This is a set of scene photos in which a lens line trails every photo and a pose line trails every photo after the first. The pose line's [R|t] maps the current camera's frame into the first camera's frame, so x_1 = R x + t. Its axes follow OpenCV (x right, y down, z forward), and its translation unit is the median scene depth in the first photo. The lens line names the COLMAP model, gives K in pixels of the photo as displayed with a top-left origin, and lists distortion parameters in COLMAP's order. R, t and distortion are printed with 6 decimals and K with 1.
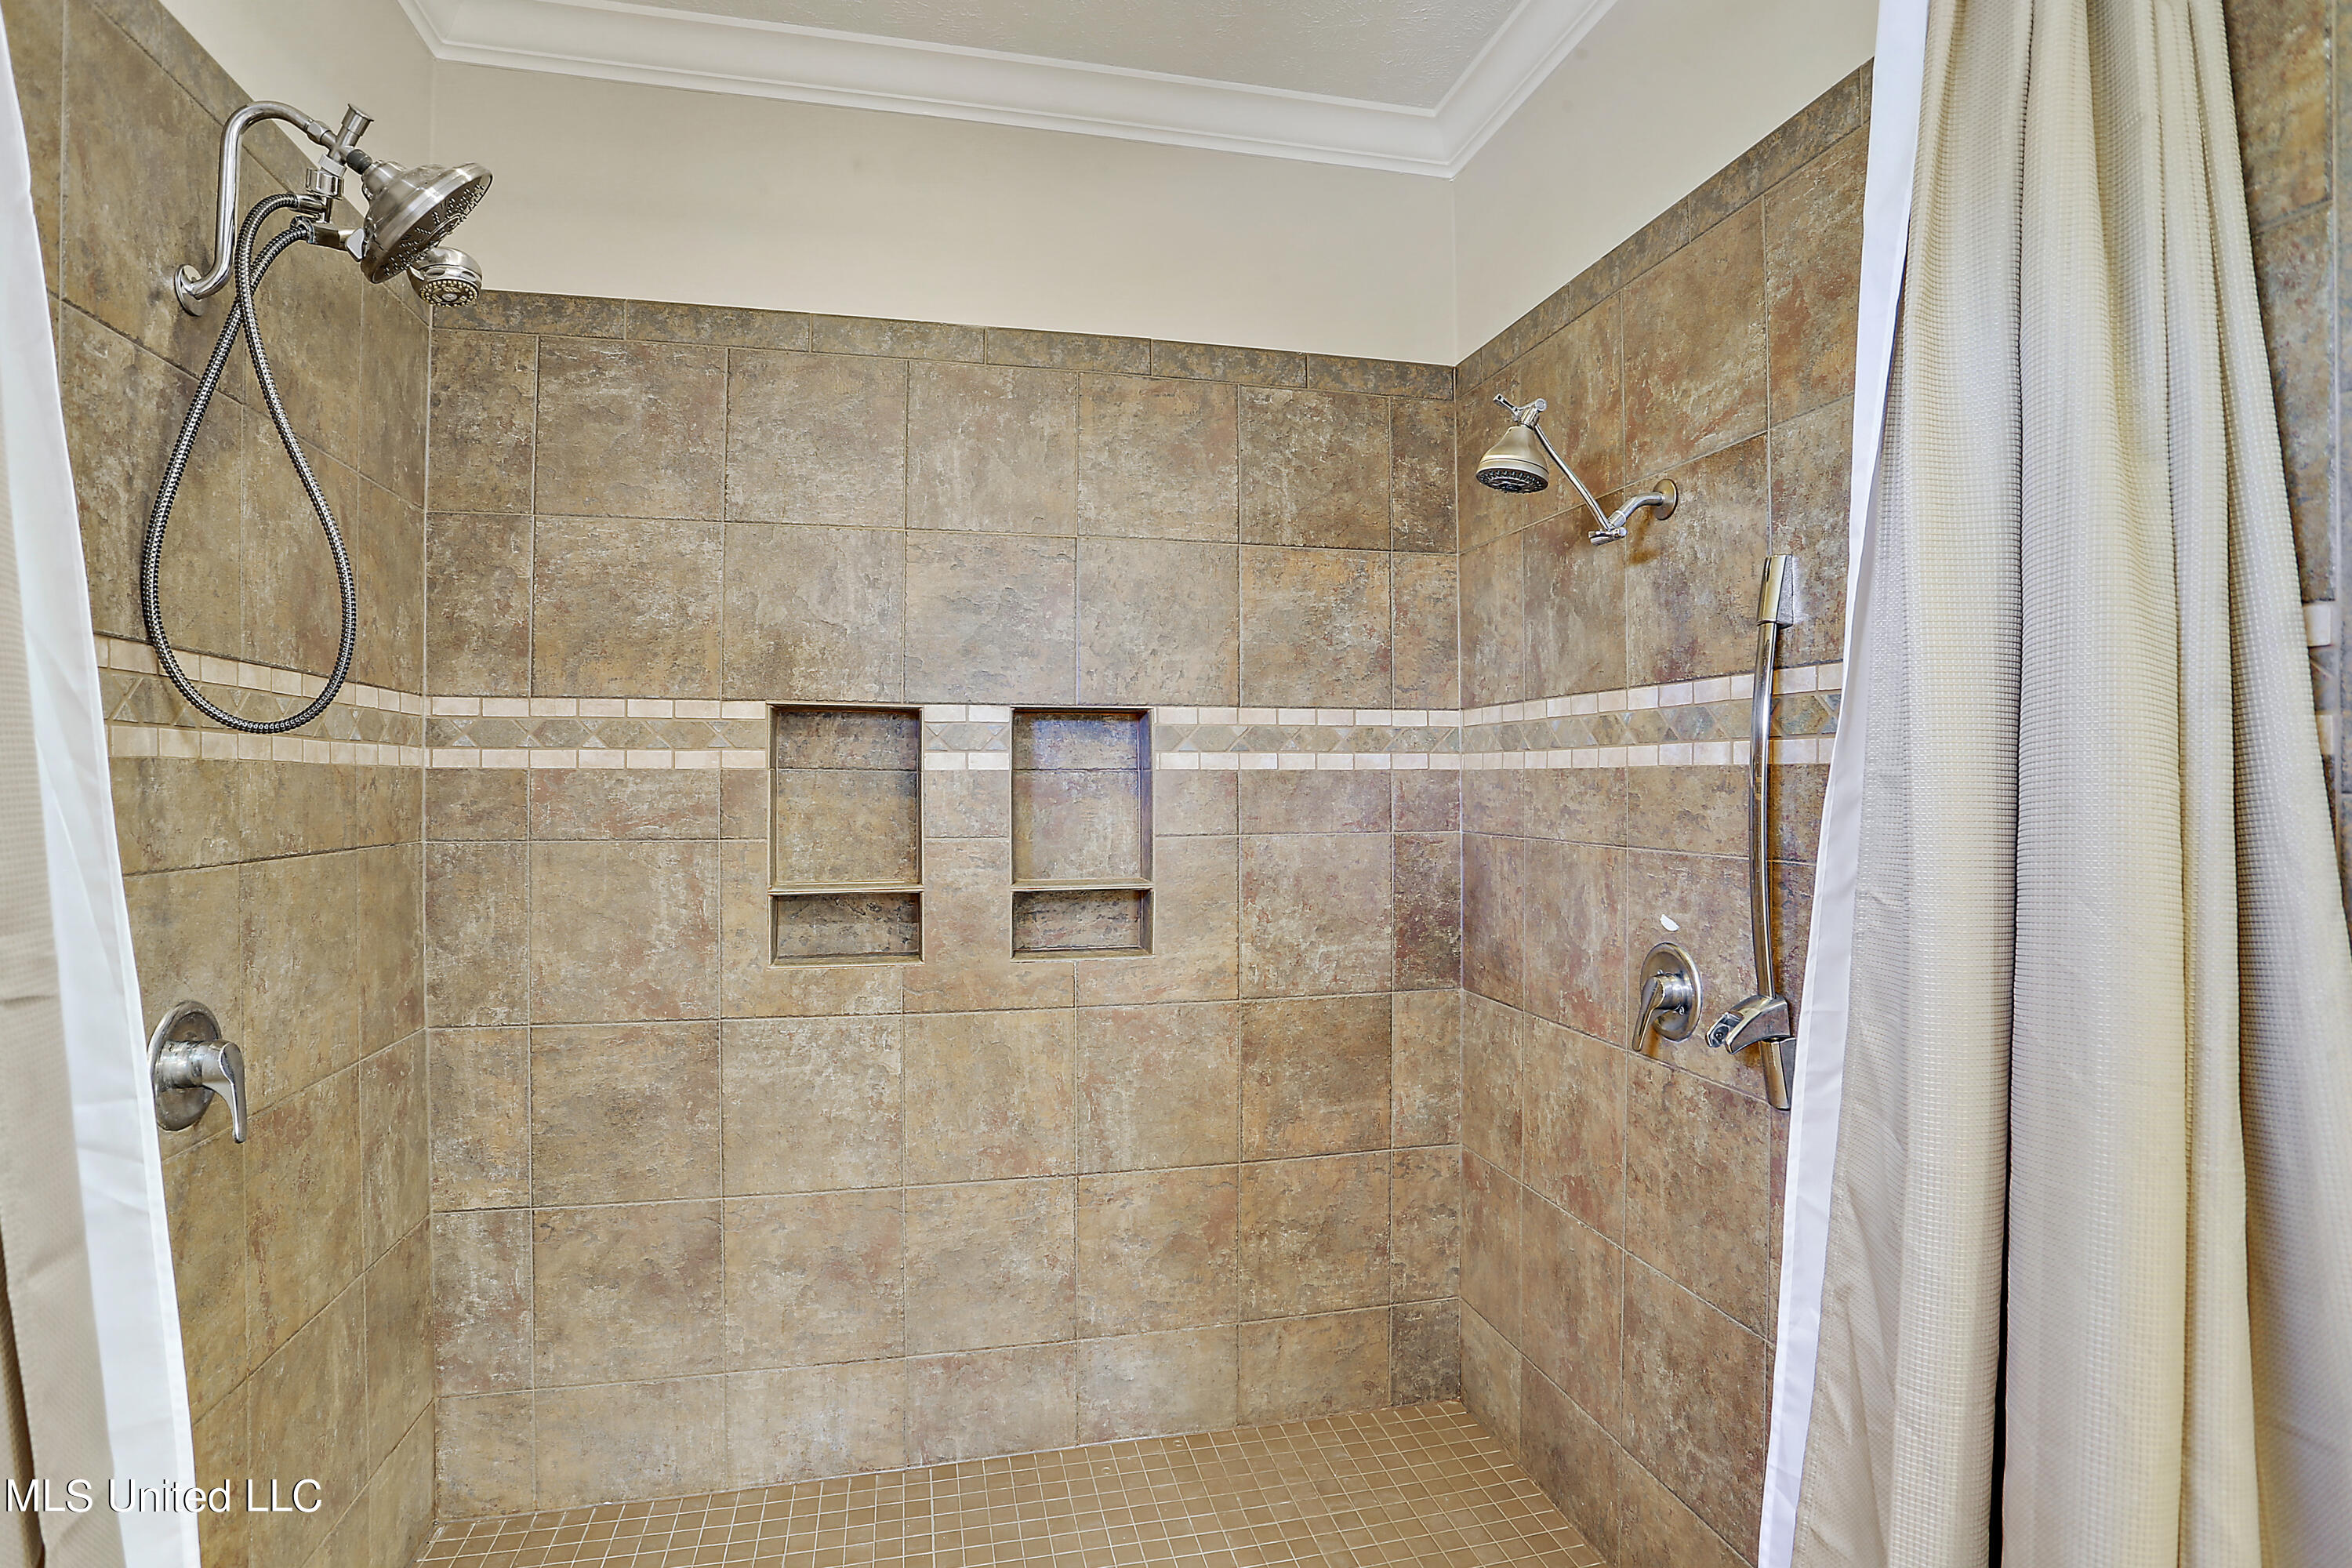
lens RADIAL K [[1168.3, 0, 1161.7], [0, 1168.3, 771.1], [0, 0, 1]] dist [-0.065640, 0.026947]
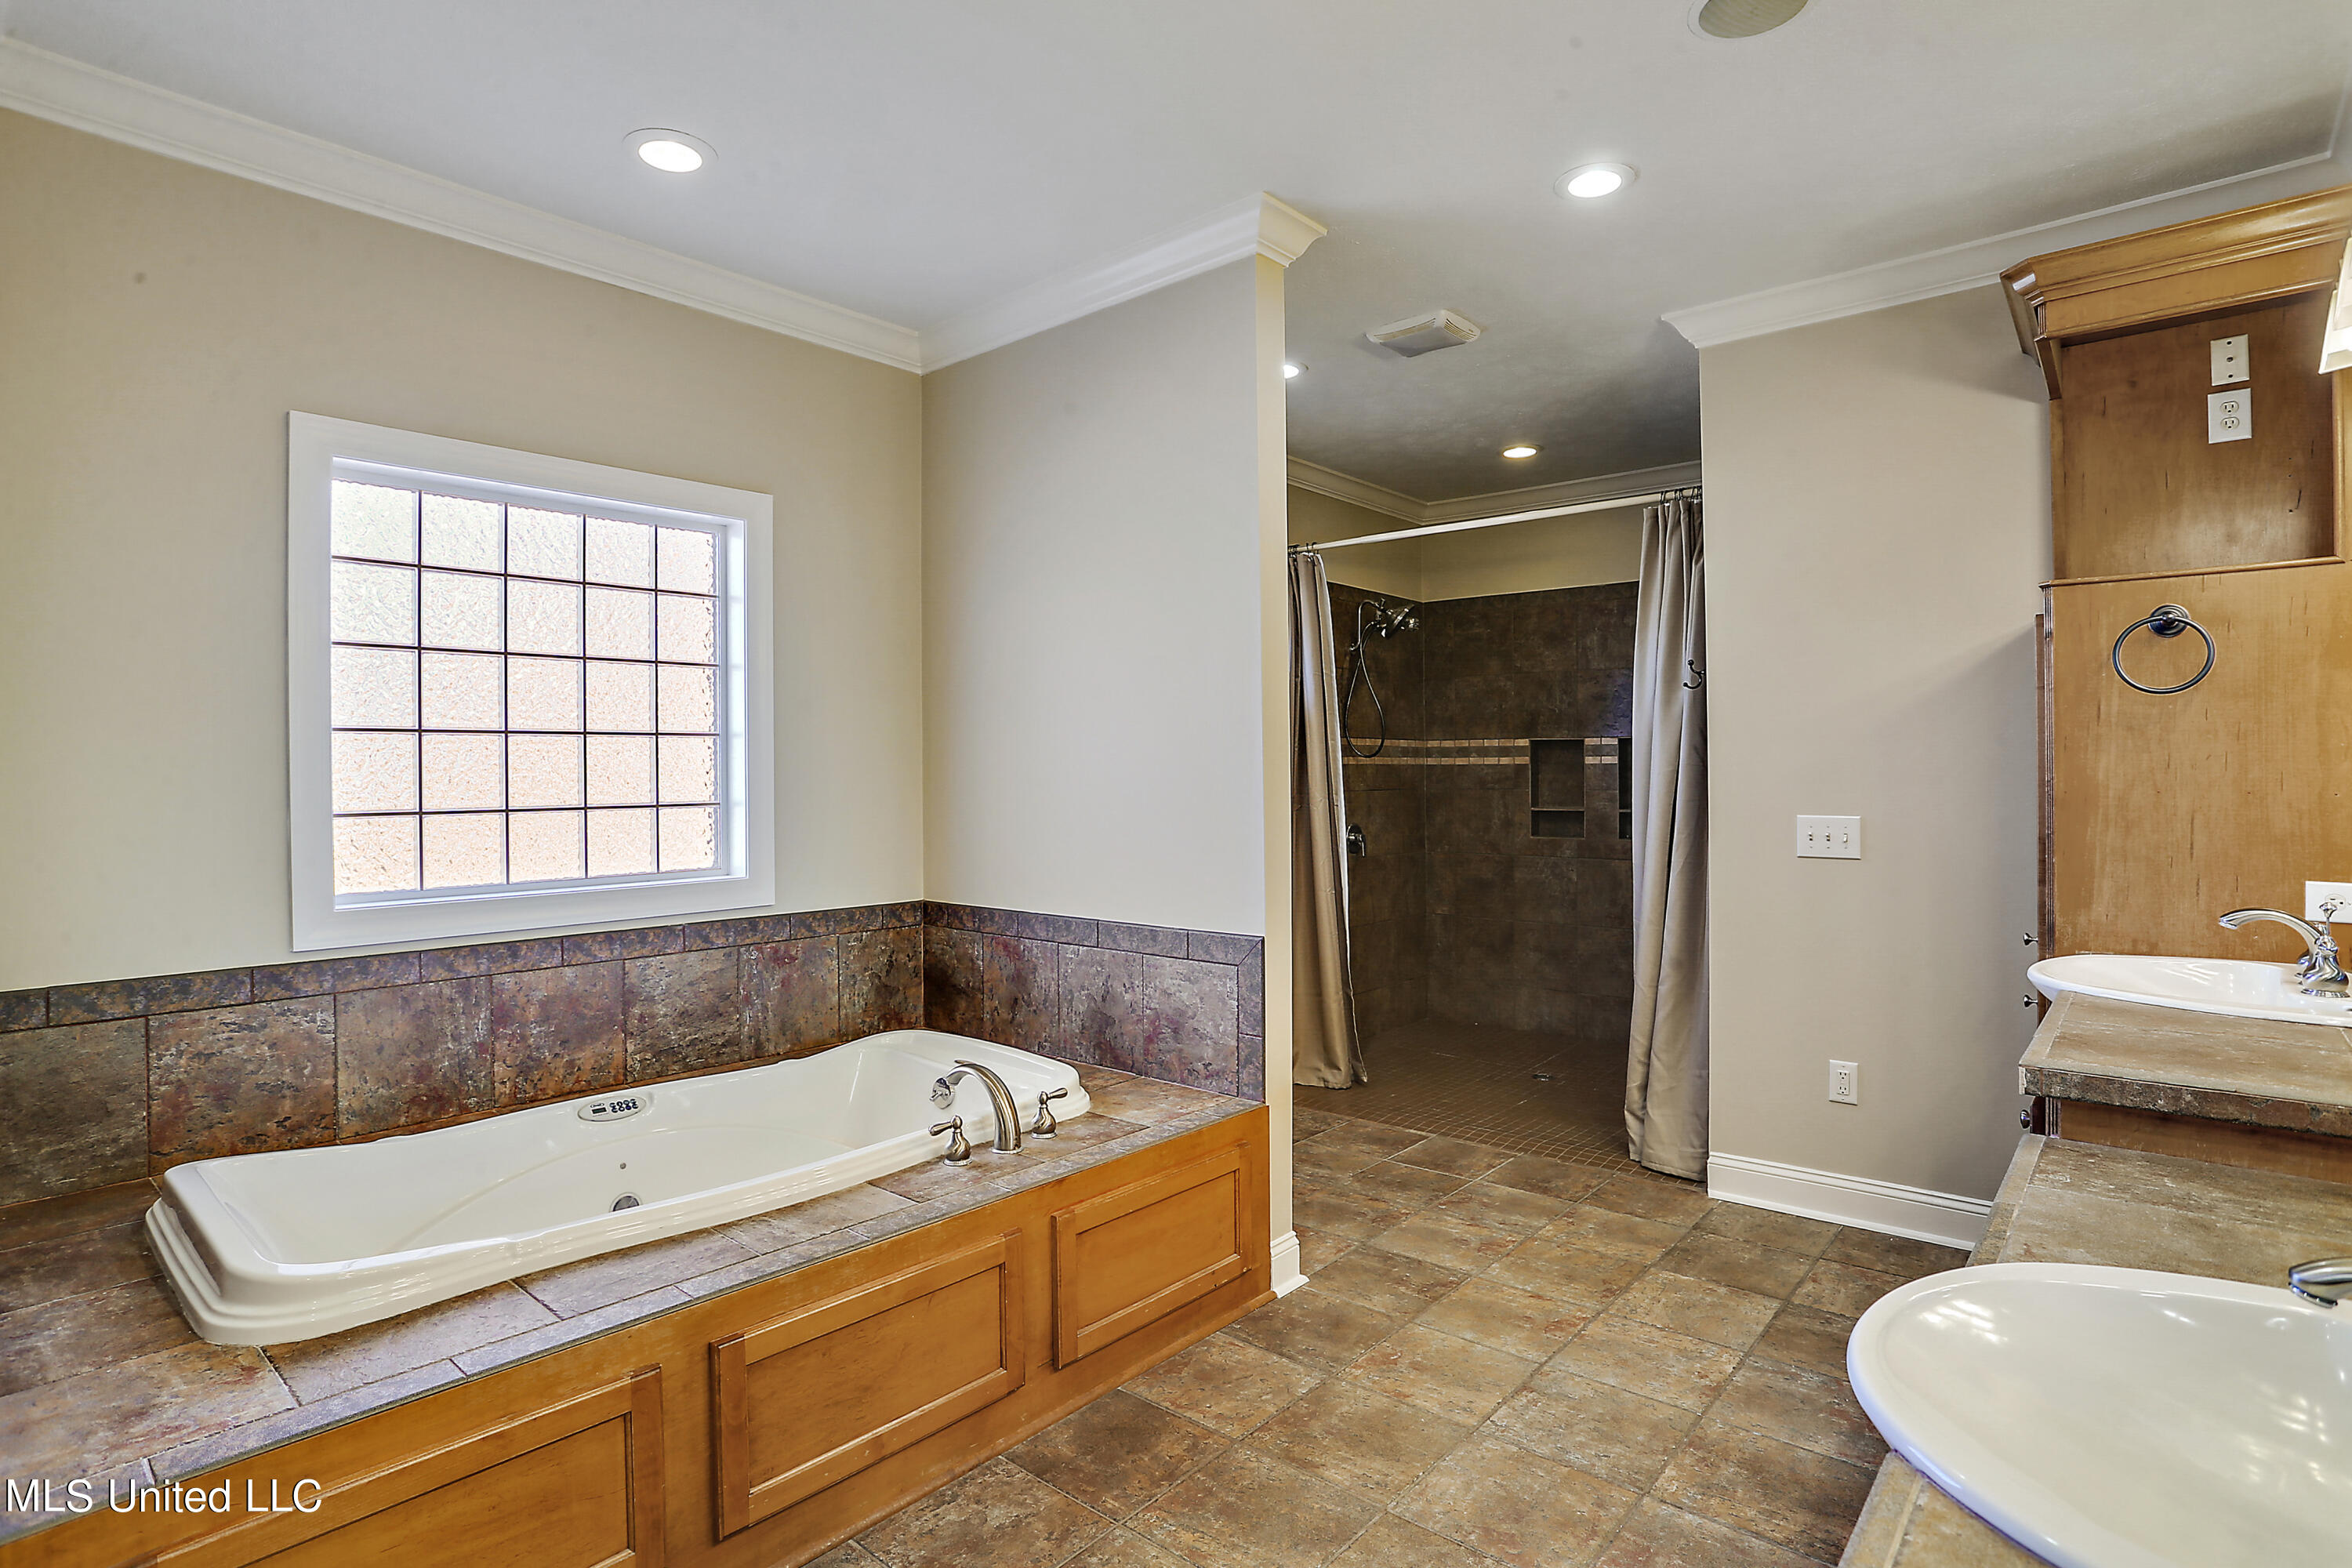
lens RADIAL K [[1168.3, 0, 1174.2], [0, 1168.3, 774.7], [0, 0, 1]] dist [-0.065640, 0.026947]
pose [[0.595482, -0.000239, -0.803369, 1.364336], [0.012378, 0.999884, 0.008878, -0.010954], [0.803273, -0.015231, 0.595416, -1.298860]]
